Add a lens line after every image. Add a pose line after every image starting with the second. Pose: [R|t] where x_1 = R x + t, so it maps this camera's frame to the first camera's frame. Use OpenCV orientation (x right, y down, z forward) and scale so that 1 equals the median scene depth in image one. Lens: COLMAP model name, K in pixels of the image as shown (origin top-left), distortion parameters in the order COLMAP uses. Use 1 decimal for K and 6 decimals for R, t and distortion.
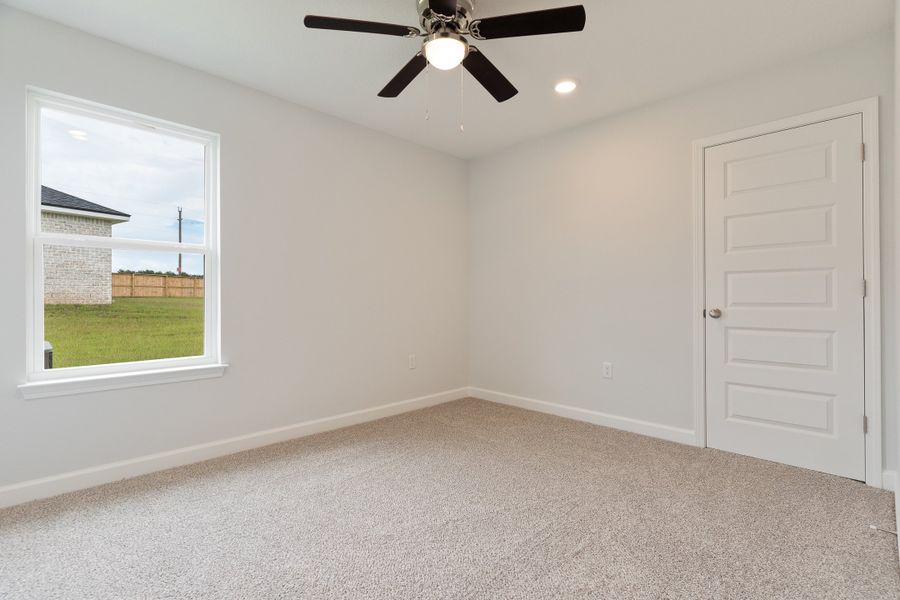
lens RADIAL K [[431.1, 0, 447.3], [0, 431.1, 296.1], [0, 0, 1]] dist [0.002533, 0.000279]
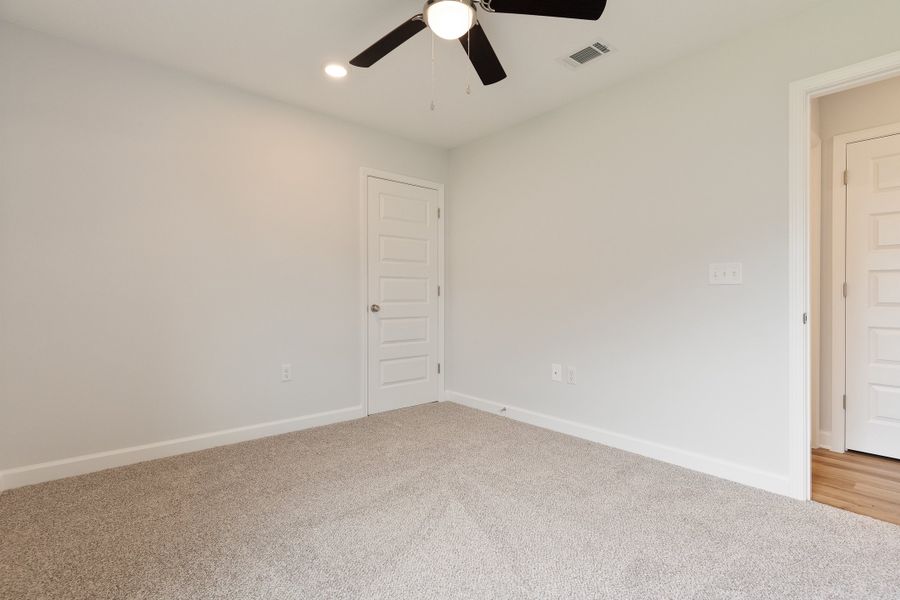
lens RADIAL K [[431.1, 0, 447.3], [0, 431.1, 296.1], [0, 0, 1]] dist [0.002533, 0.000279]
pose [[0.083378, 0.002391, 0.996515, -0.646248], [-0.002699, 0.999994, -0.002173, 0.006878], [-0.996514, -0.002509, 0.083384, 0.686450]]
